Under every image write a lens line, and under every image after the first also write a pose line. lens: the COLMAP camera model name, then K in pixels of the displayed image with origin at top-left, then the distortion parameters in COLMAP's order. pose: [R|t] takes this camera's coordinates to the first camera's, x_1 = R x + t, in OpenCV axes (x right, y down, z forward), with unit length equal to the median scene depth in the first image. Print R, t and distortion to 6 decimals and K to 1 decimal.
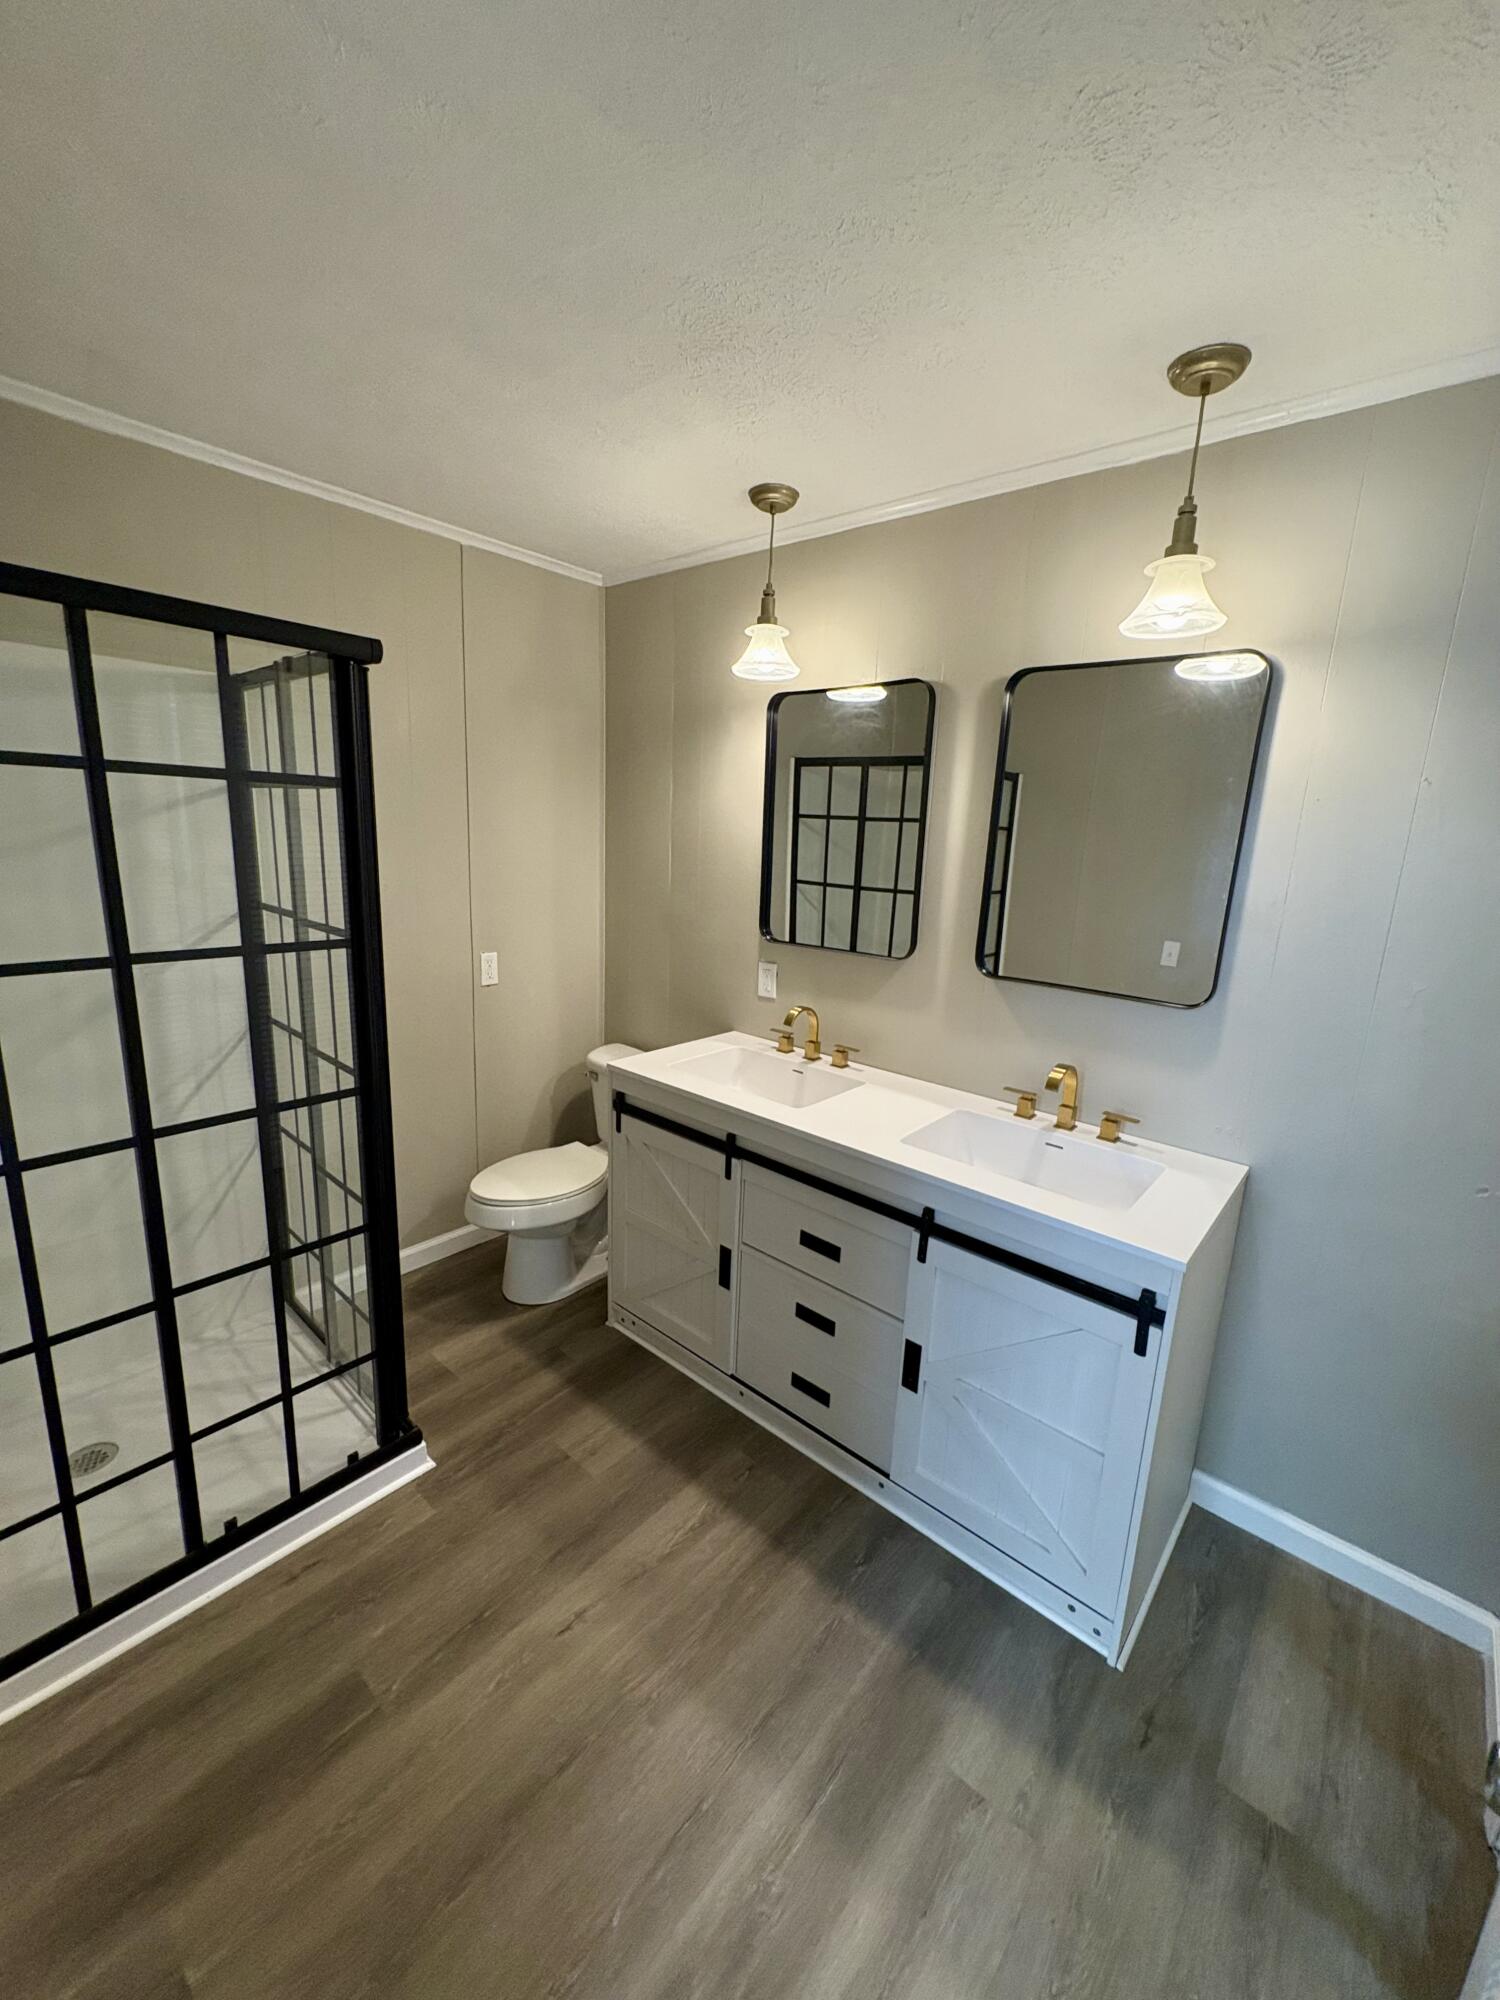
lens RADIAL K [[801.5, 0, 752.4], [0, 801.5, 996.2], [0, 0, 1]] dist [-0.001006, -0.000553]
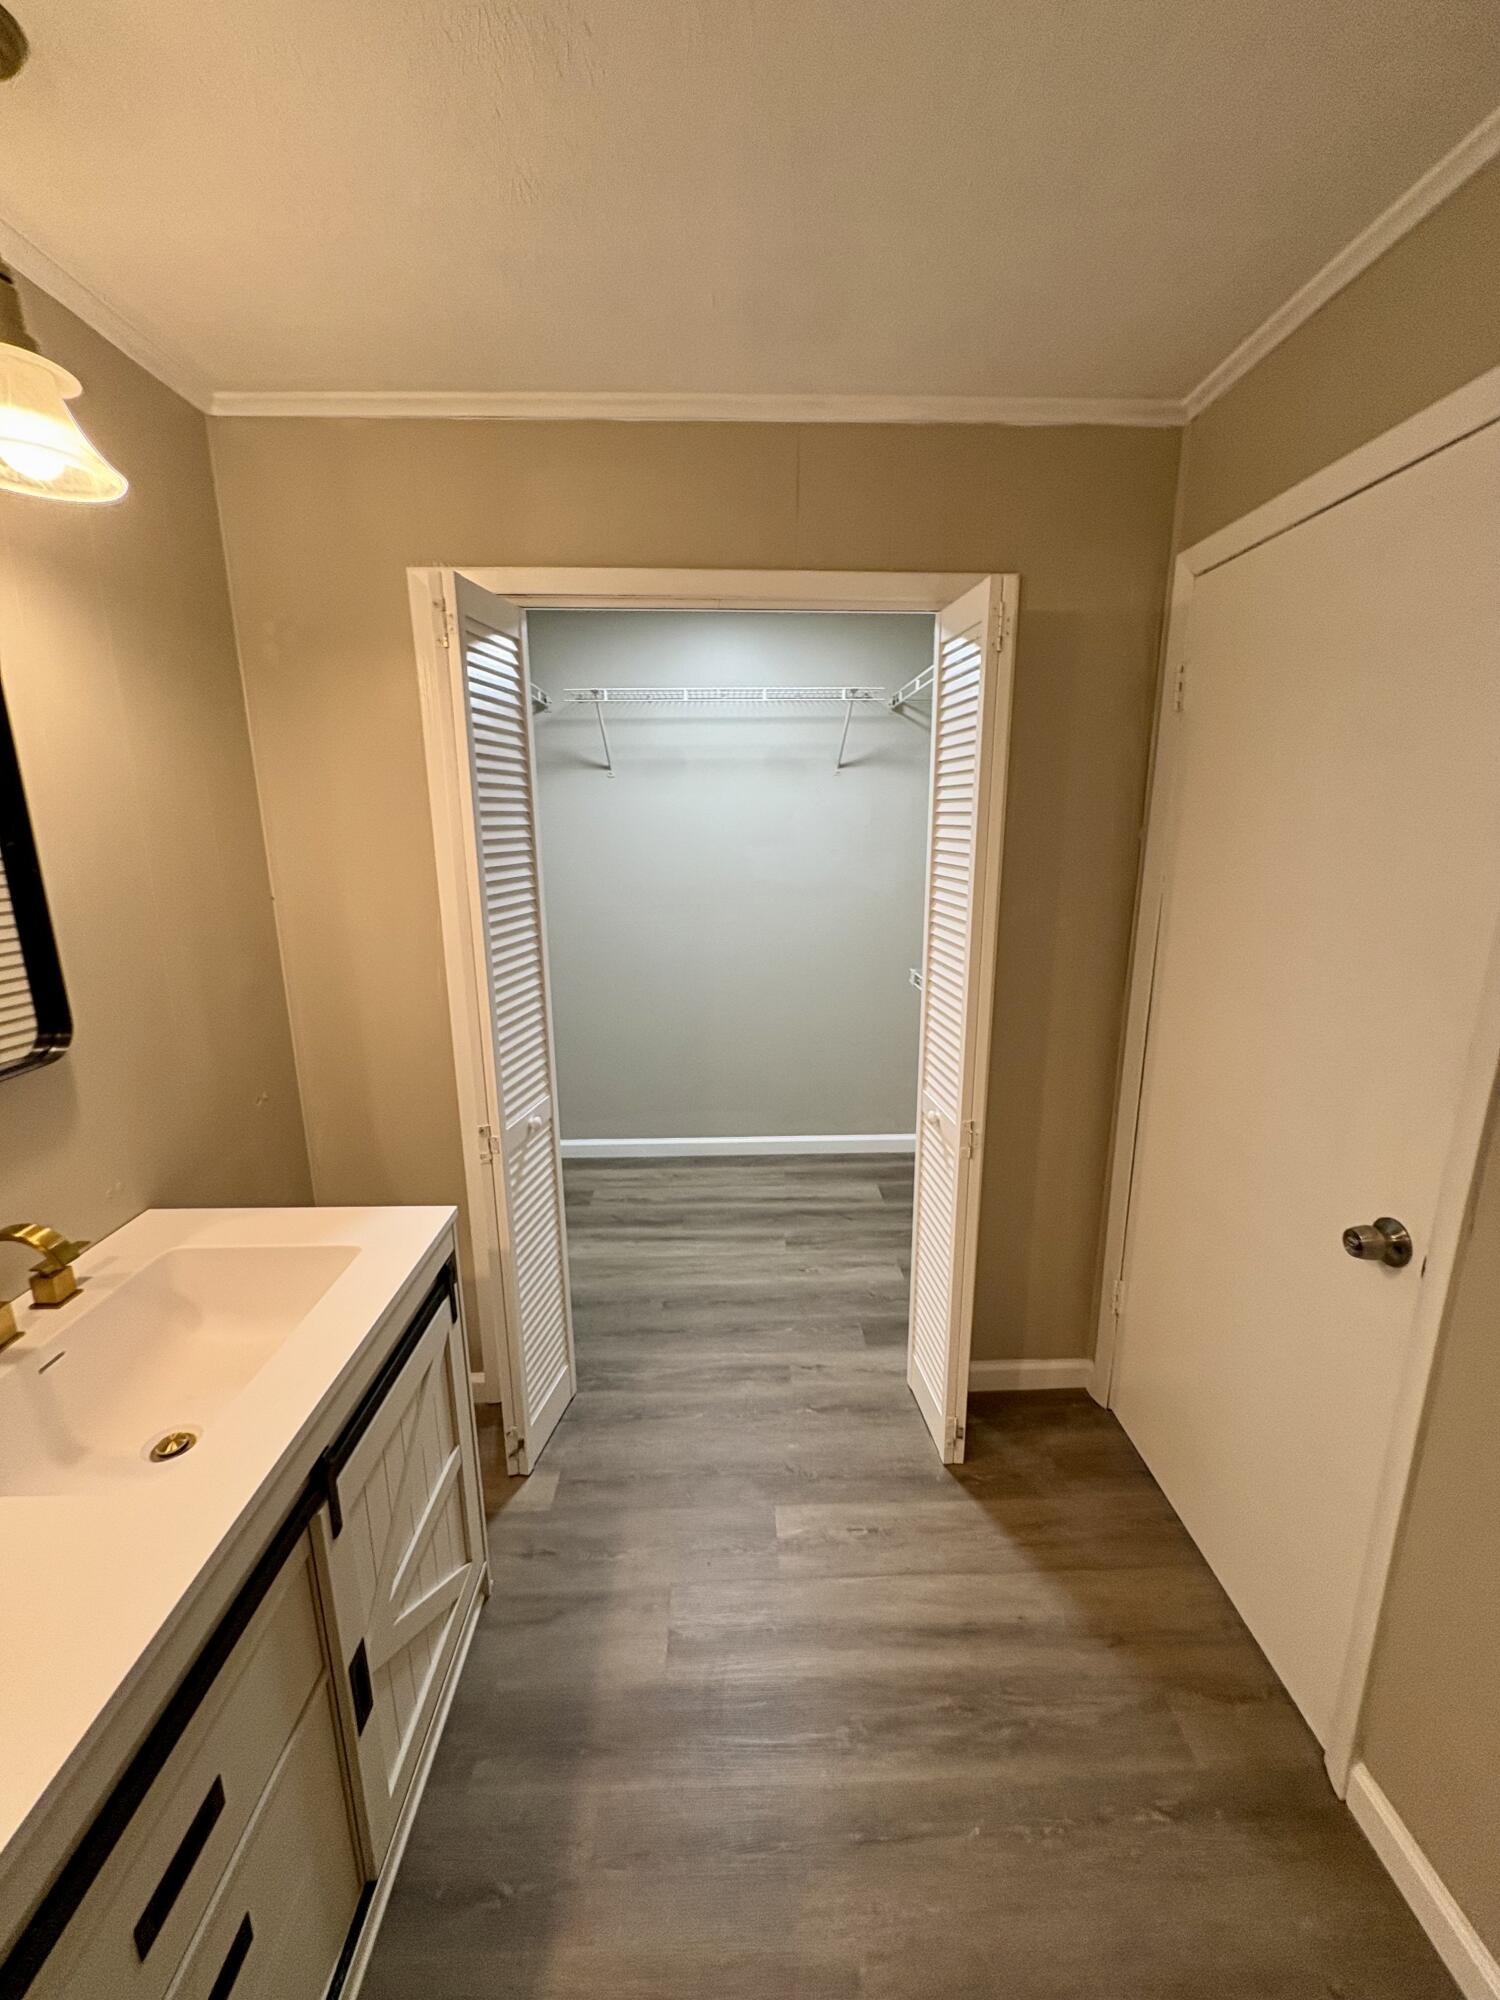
lens RADIAL K [[801.5, 0, 754.4], [0, 801.5, 997.4], [0, 0, 1]] dist [-0.001006, -0.000553]
pose [[-0.672947, -0.204152, 0.710960, -0.419299], [0.136646, 0.910305, 0.390733, -0.274353], [-0.726960, 0.360092, -0.584690, 1.195193]]
